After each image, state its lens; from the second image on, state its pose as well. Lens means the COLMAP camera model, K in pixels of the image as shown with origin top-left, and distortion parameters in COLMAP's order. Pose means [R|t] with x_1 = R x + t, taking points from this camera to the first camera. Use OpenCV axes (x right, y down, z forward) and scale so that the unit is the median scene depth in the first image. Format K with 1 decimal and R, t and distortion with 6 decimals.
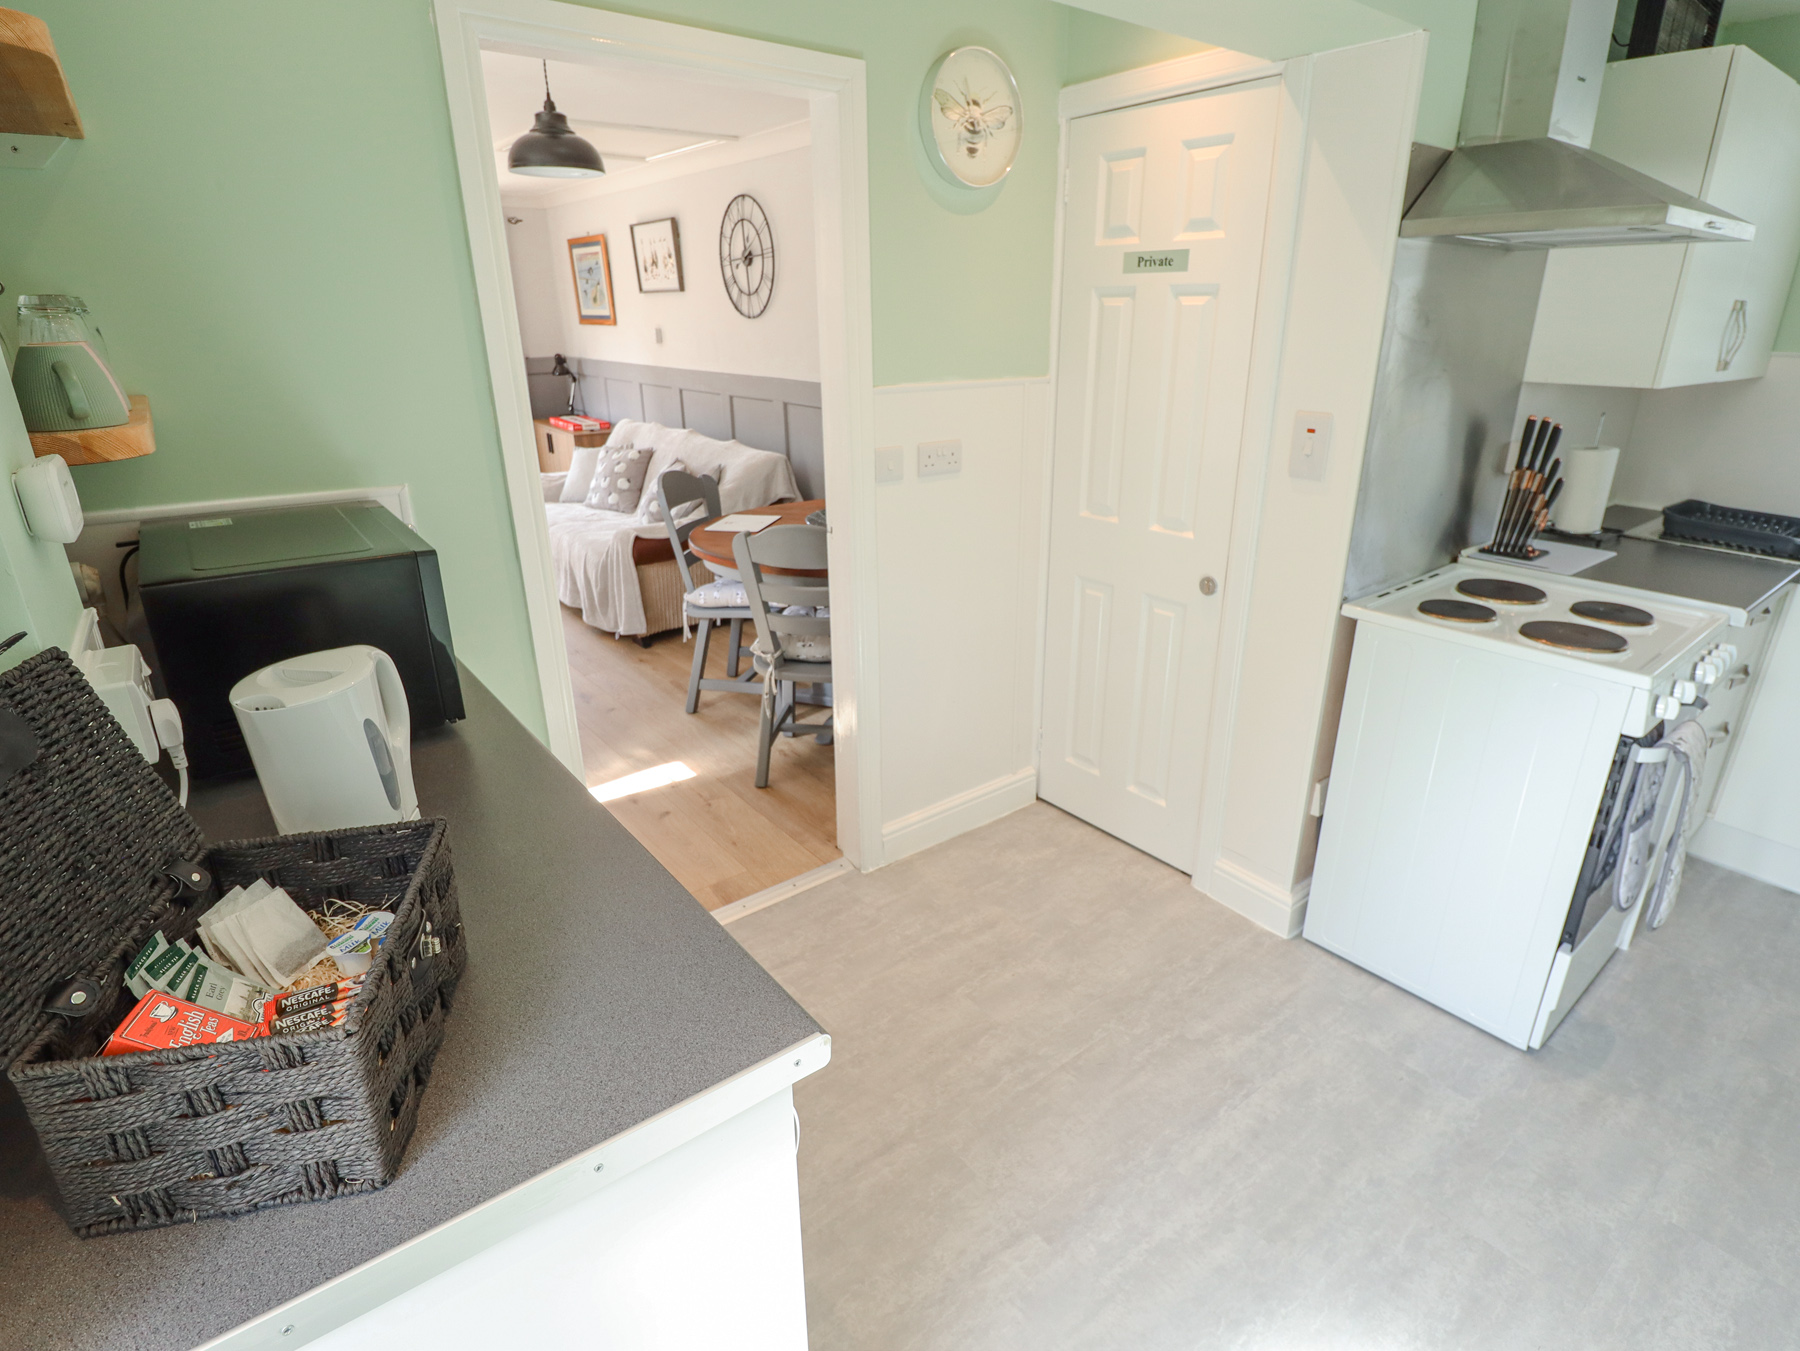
lens RADIAL K [[939.0, 0, 920.4], [0, 939.0, 669.2], [0, 0, 1]] dist [0.002045, -0.014129]
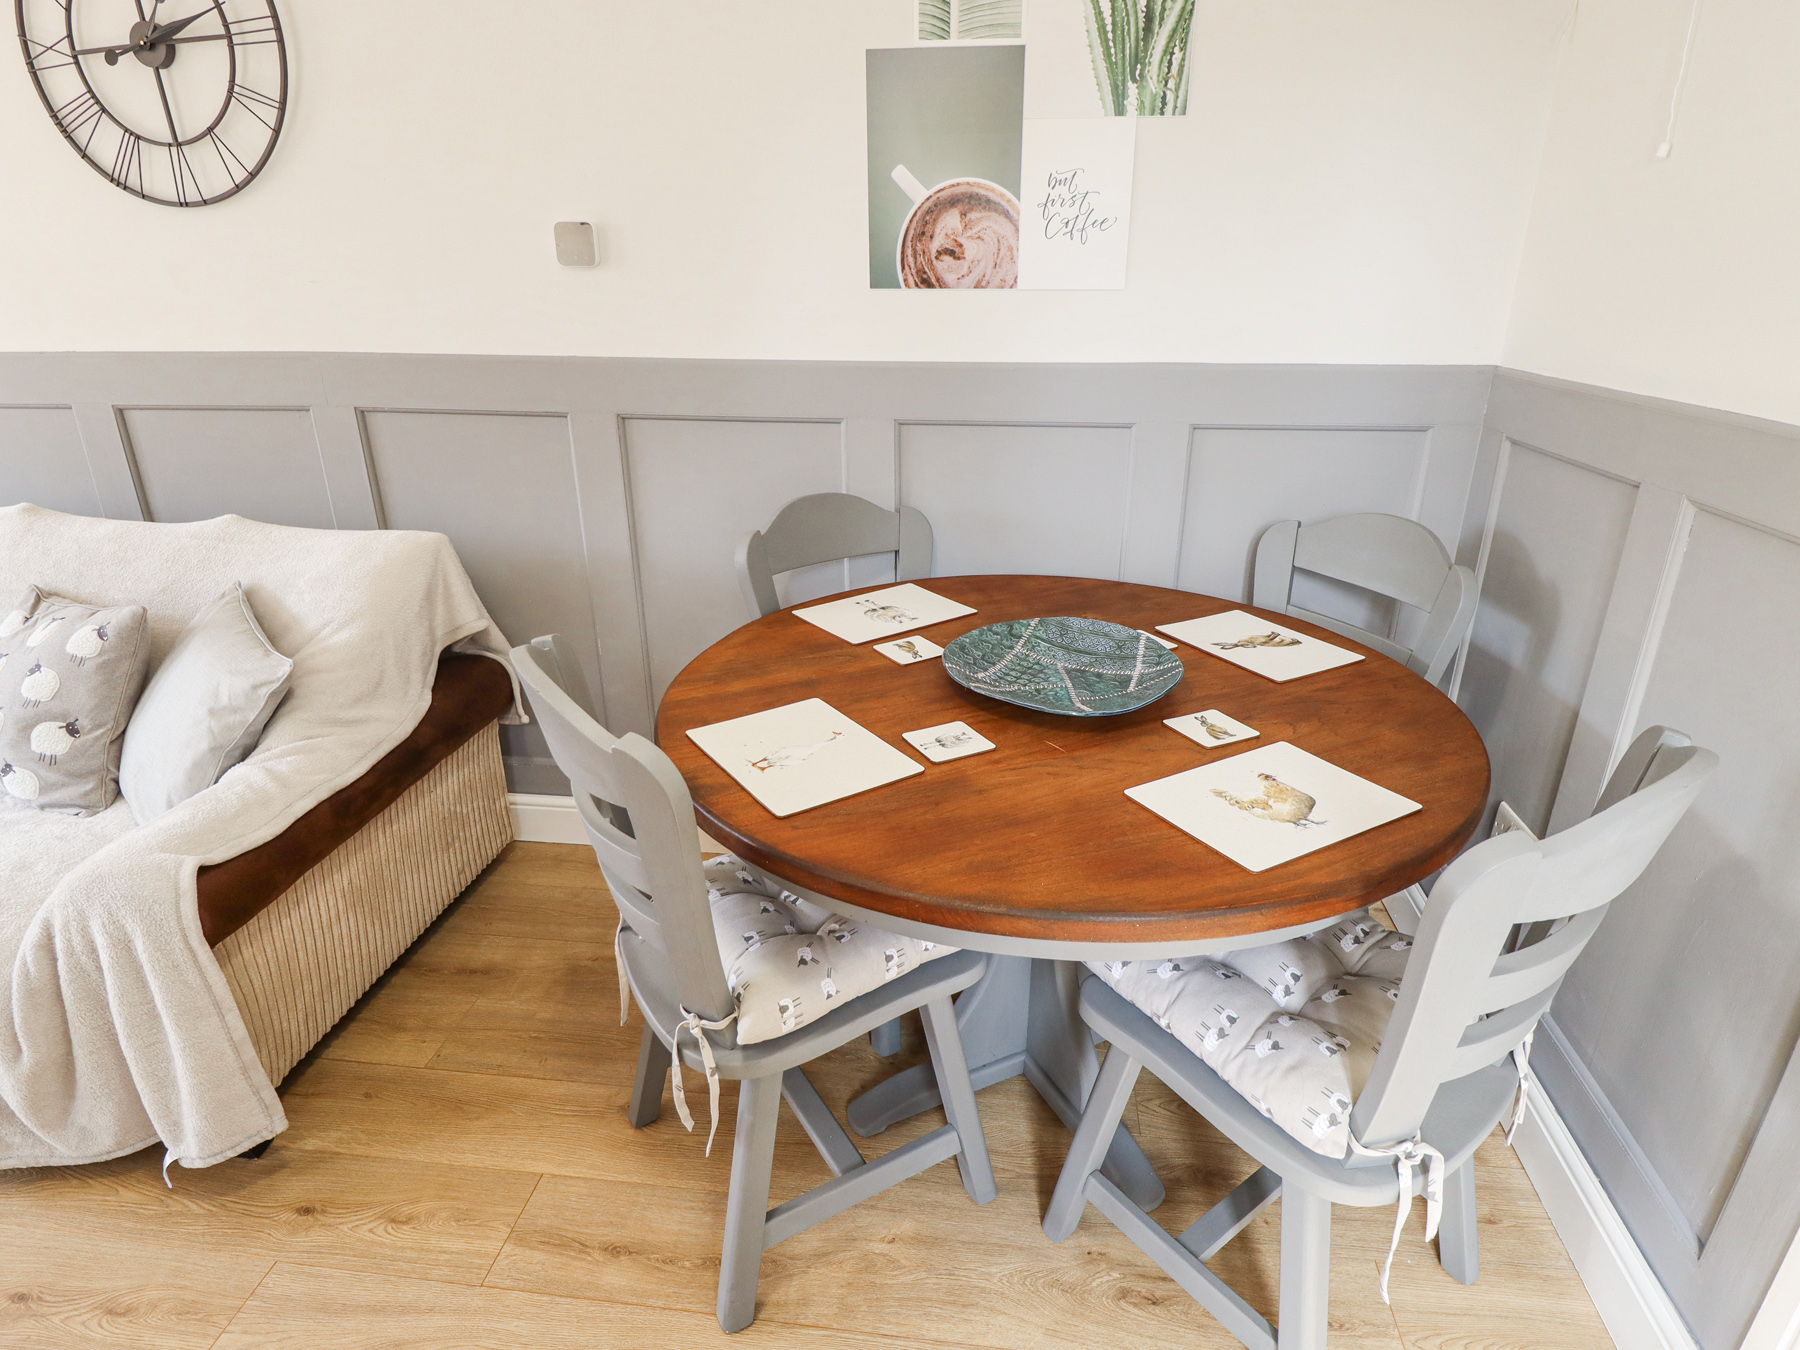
lens RADIAL K [[978.4, 0, 916.3], [0, 978.4, 672.5], [0, 0, 1]] dist [0.001515, -0.013575]
pose [[0.707635, -0.256587, 0.658343, -0.316968], [0.245979, 0.962910, 0.110895, -0.174280], [-0.662380, 0.083466, 0.744504, 0.571996]]
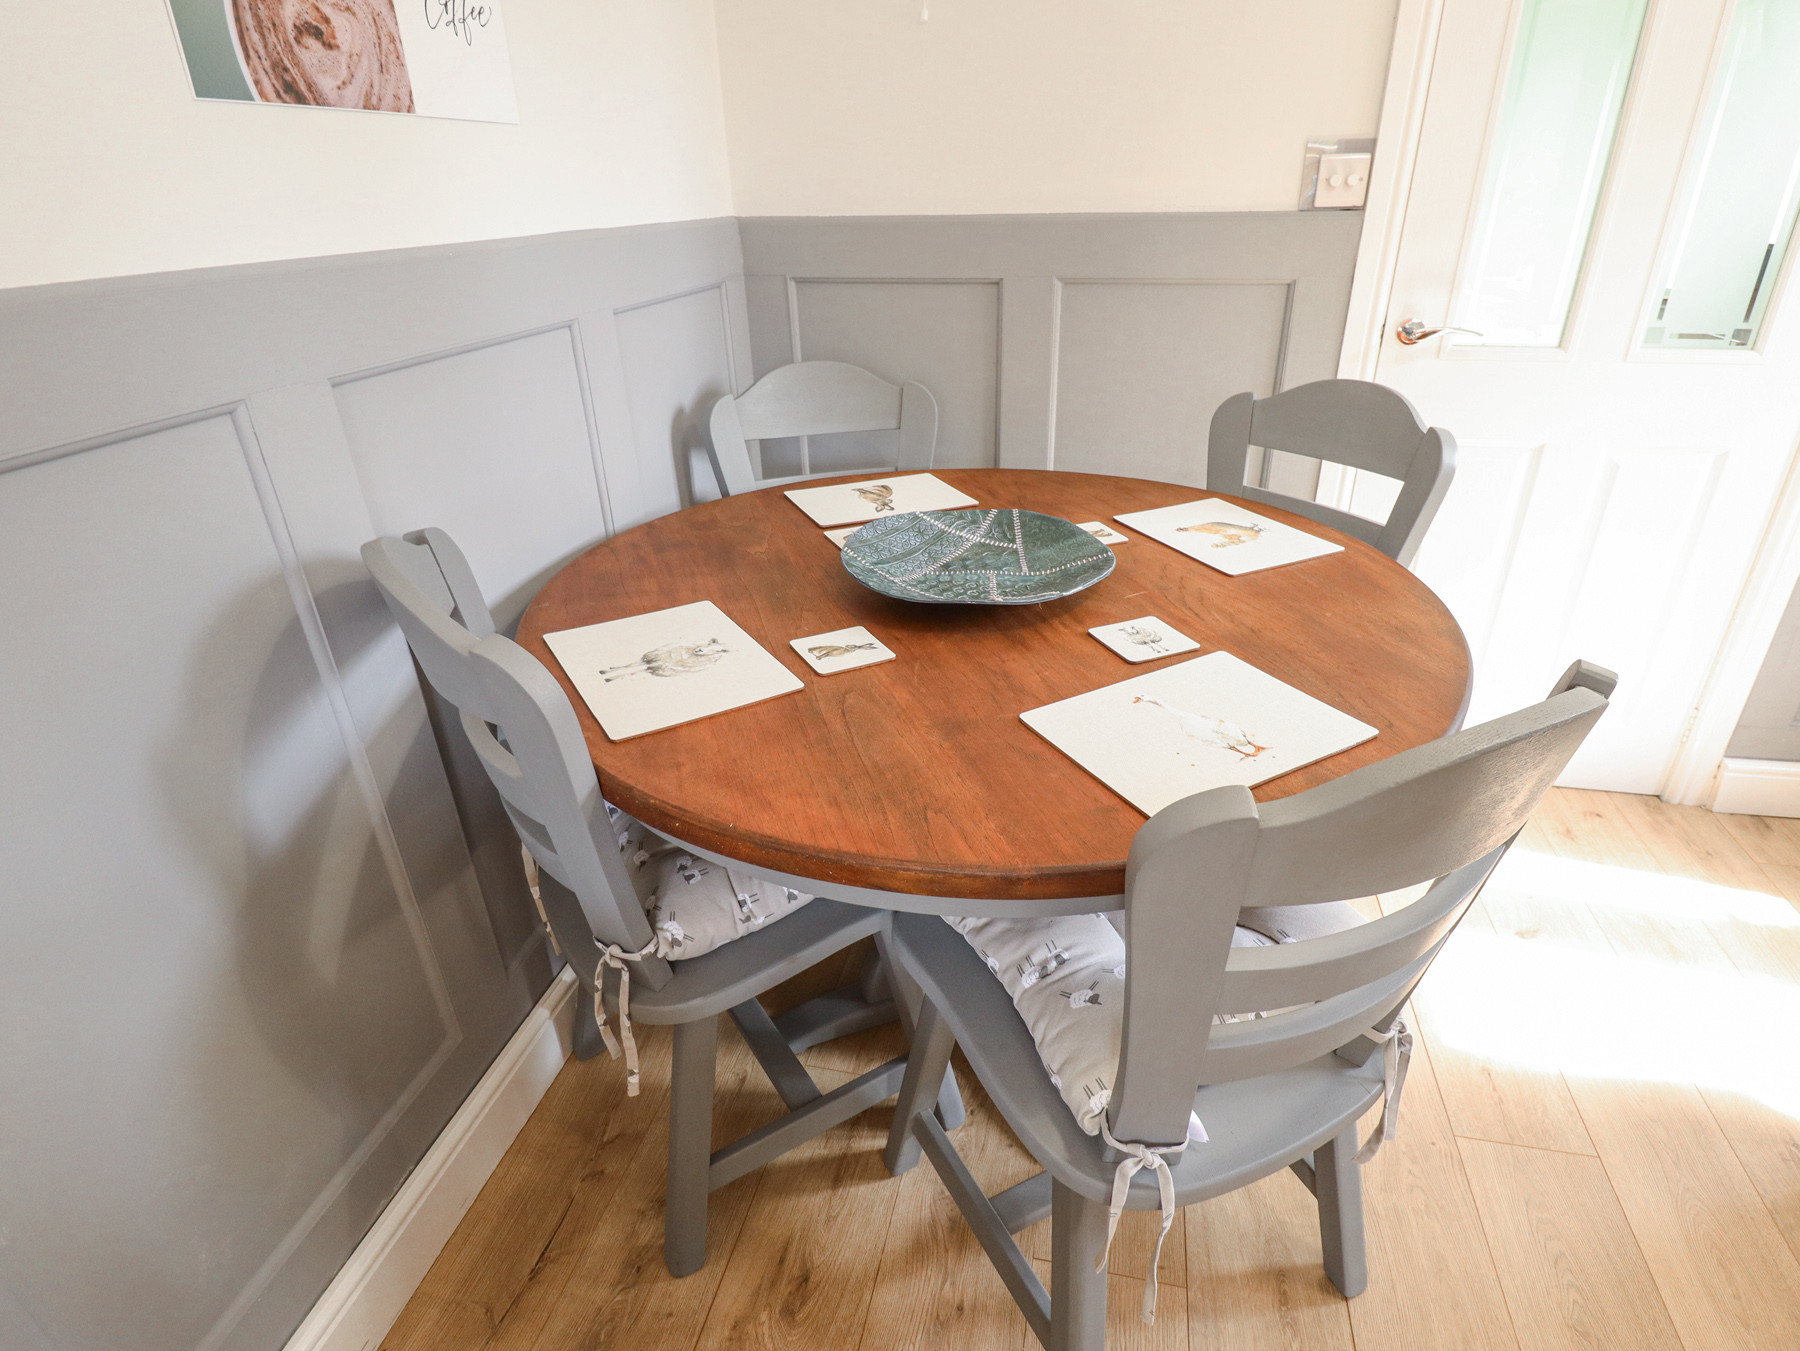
lens RADIAL K [[939.0, 0, 920.4], [0, 939.0, 669.2], [0, 0, 1]] dist [0.002045, -0.014129]
pose [[-0.633552, -0.338472, 0.695736, -0.257073], [0.295582, 0.725137, 0.621939, -0.286355], [-0.715013, 0.599677, -0.359366, 0.929815]]
